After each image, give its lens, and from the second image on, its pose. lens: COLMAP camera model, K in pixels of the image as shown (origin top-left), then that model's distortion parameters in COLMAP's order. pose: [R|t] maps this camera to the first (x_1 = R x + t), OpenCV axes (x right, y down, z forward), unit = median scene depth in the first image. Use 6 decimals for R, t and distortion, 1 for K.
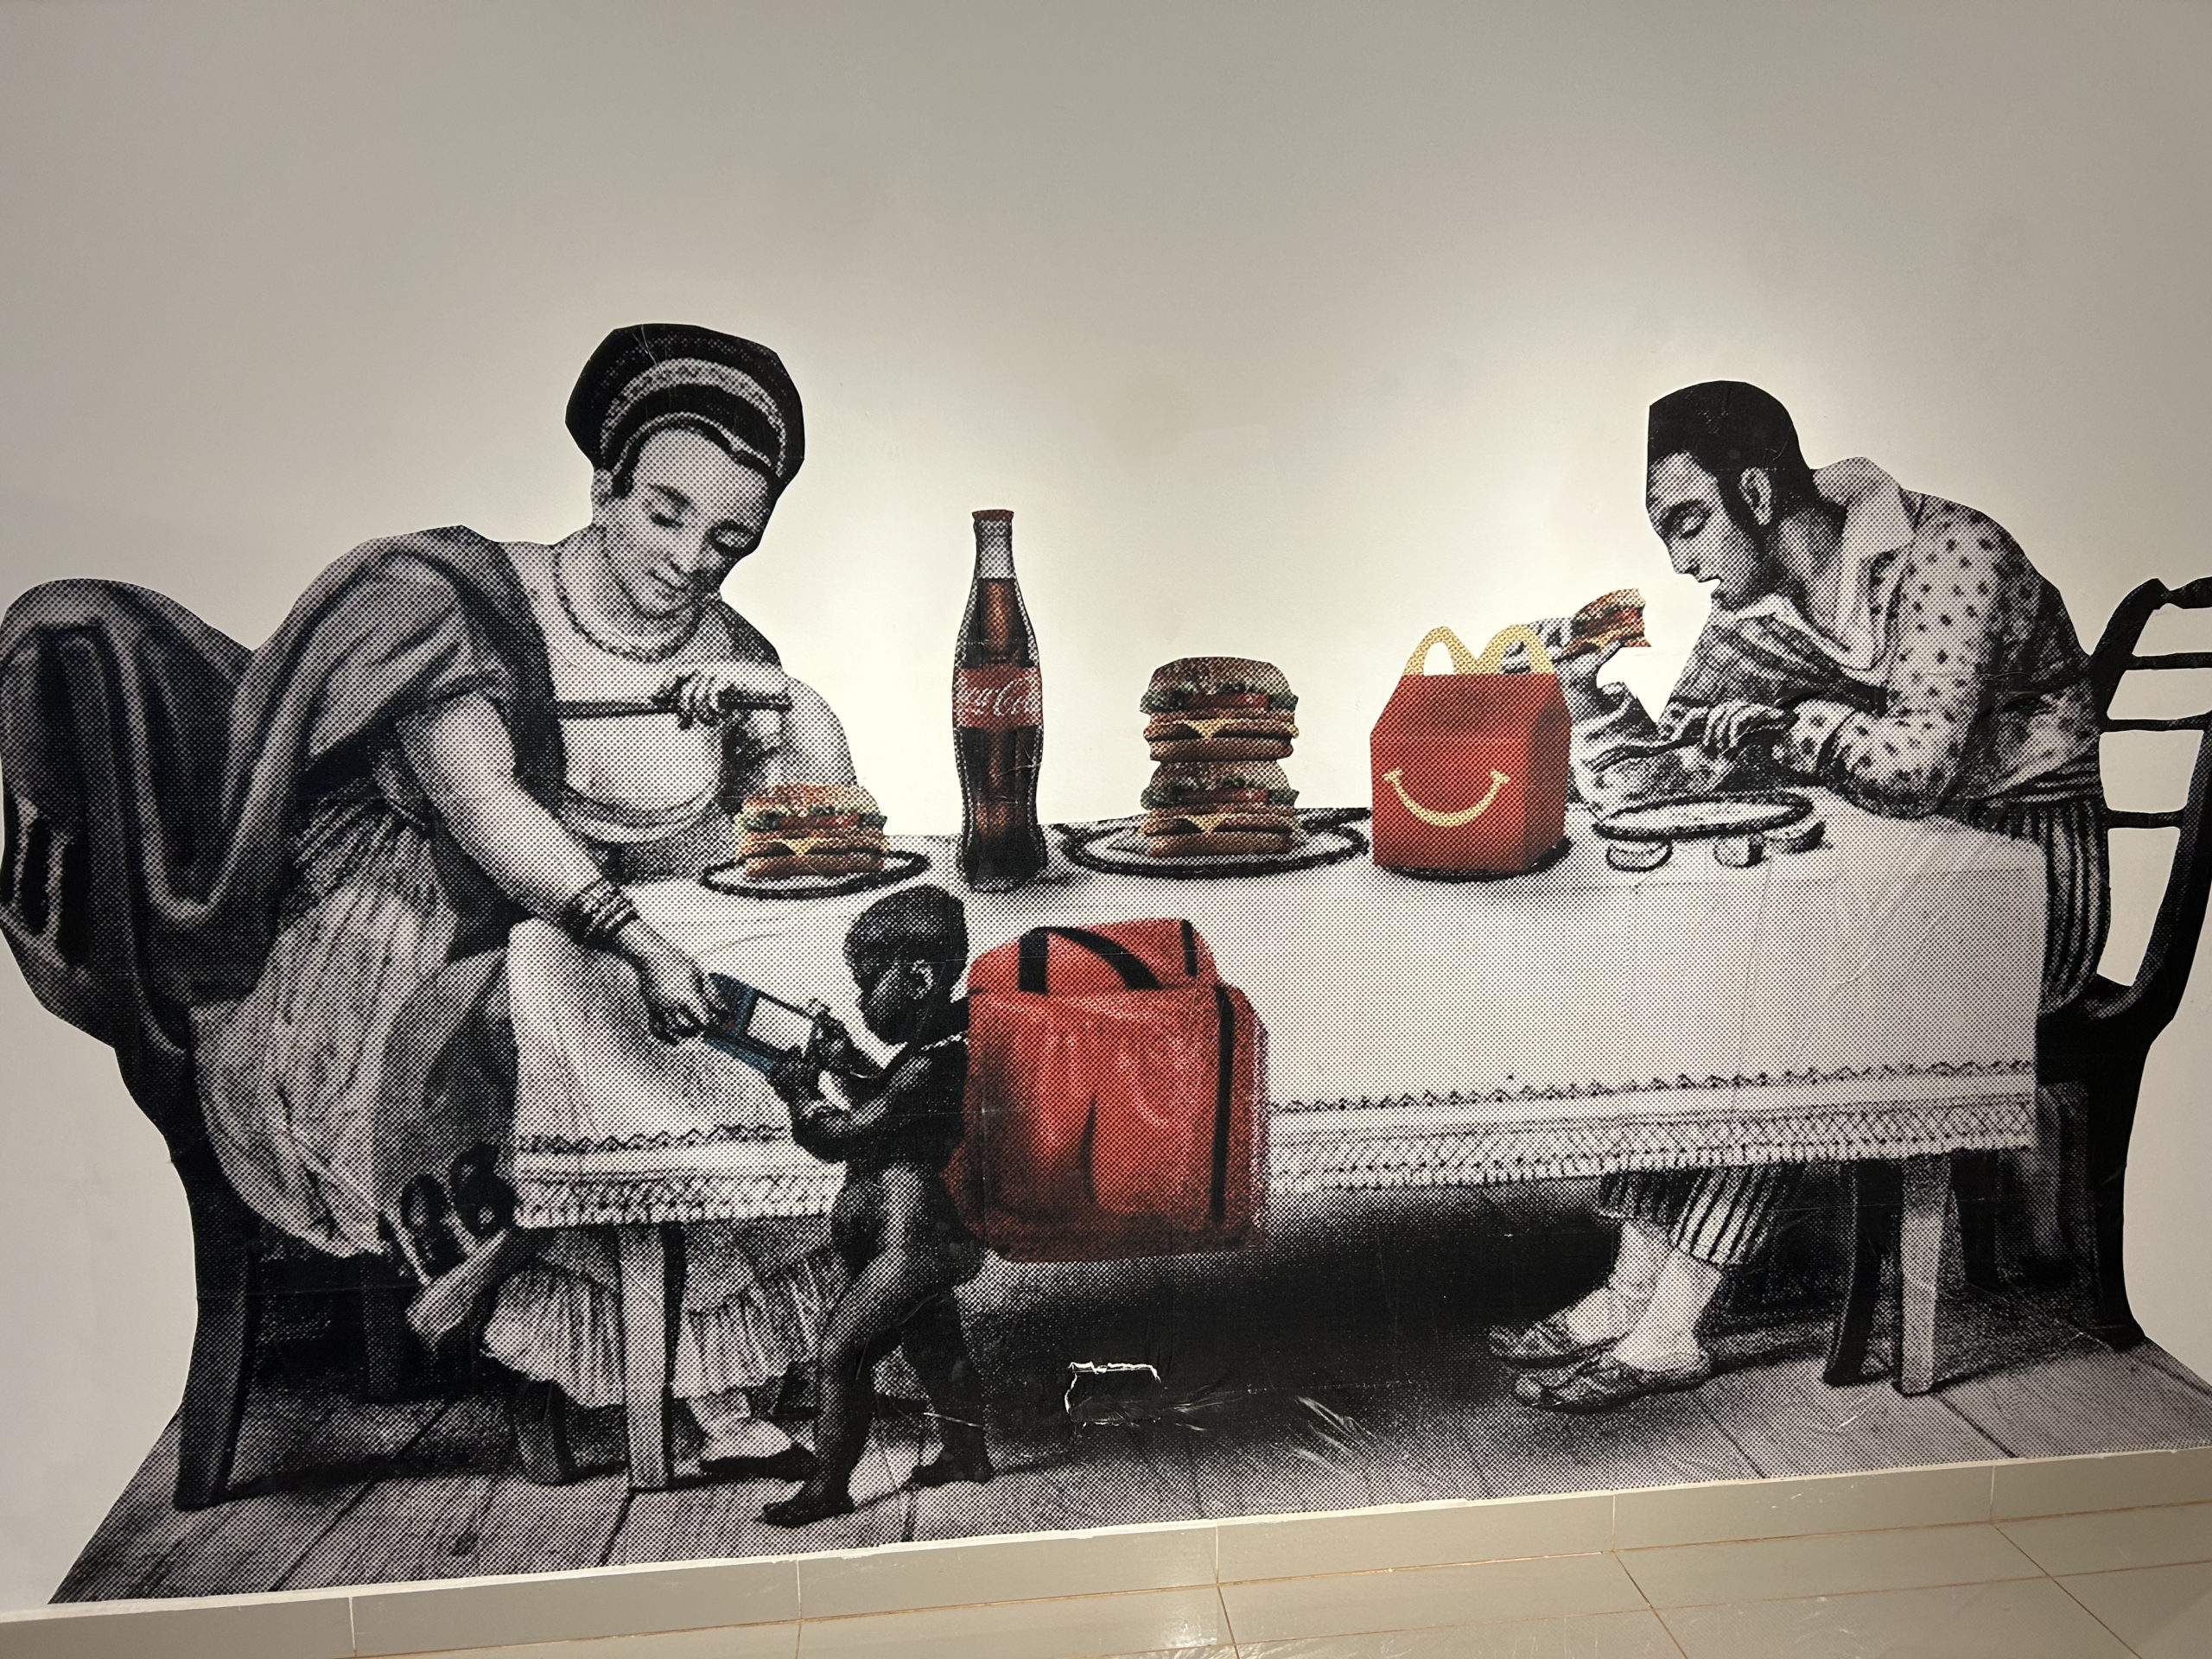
lens RADIAL K [[1668.7, 0, 1125.4], [0, 1668.7, 813.3], [0, 0, 1]] dist [0.040856, -0.040765]
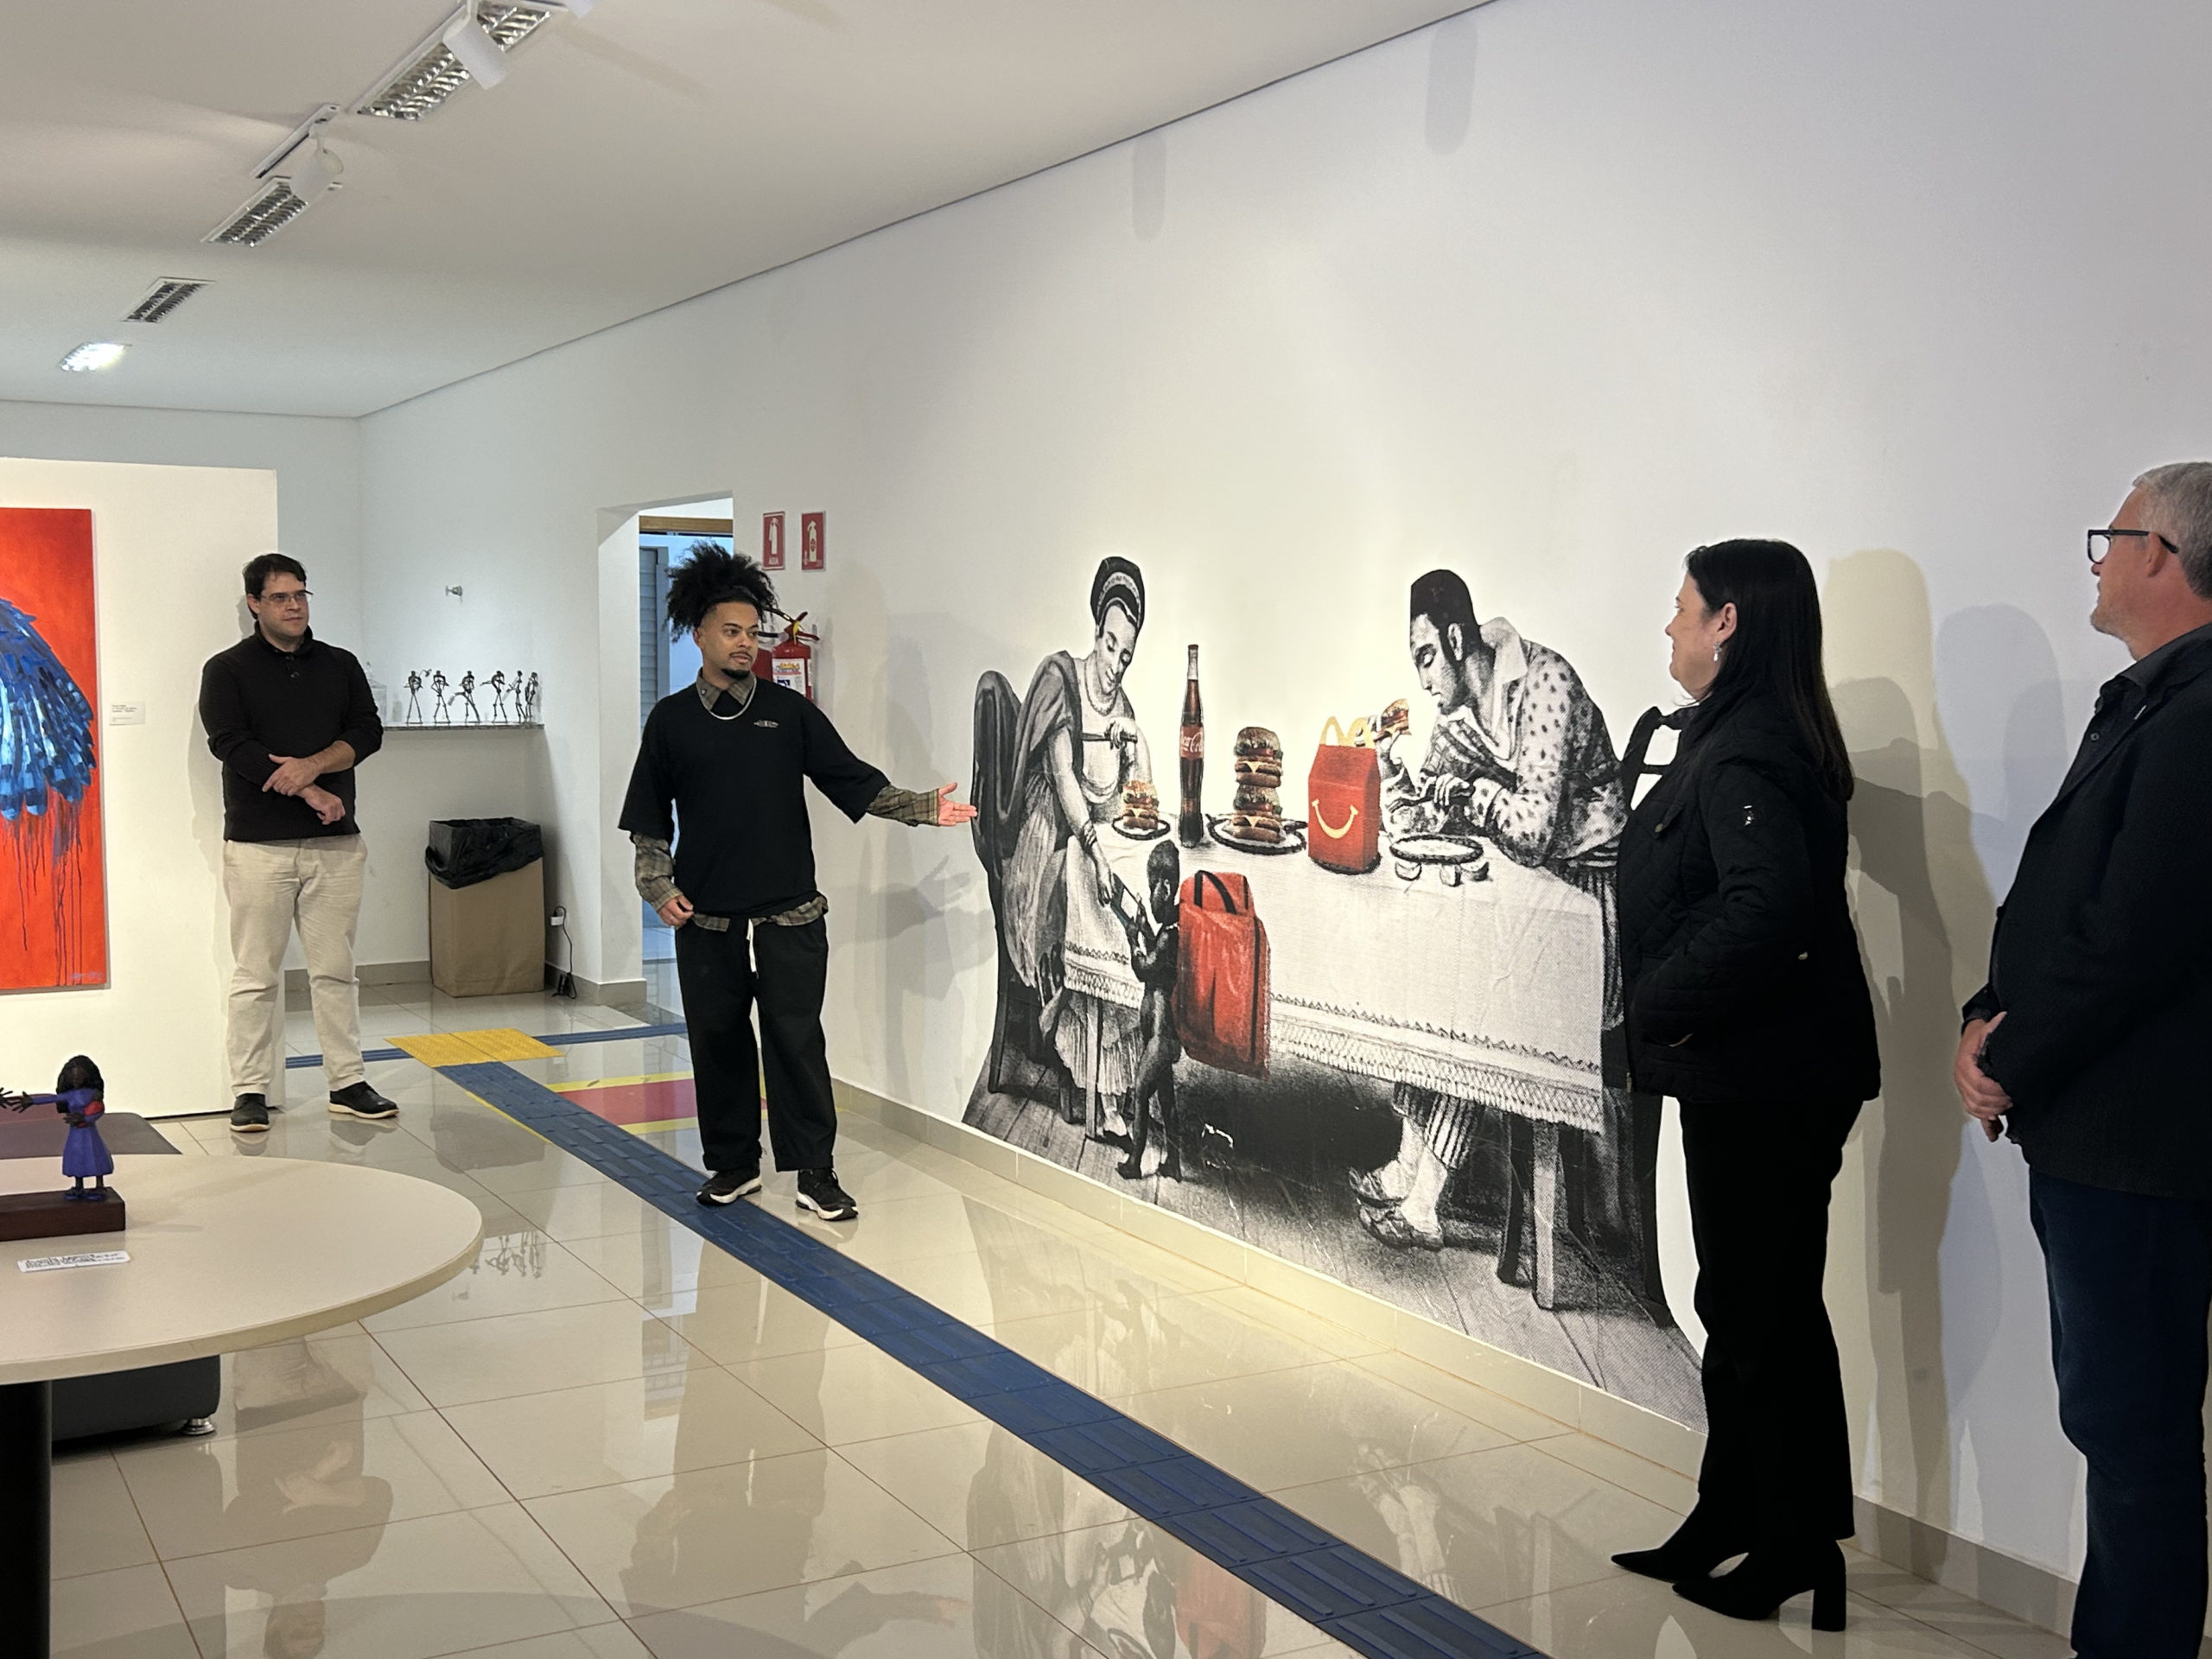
lens RADIAL K [[2380.9, 0, 1088.6], [0, 2380.9, 796.9], [0, 0, 1]] dist [0.064913, 0.000000]
pose [[0.379167, 0.071151, -0.922588, 2.284549], [-0.158658, 0.987273, 0.010934, -0.019366], [0.911625, 0.142230, 0.385631, -0.128948]]
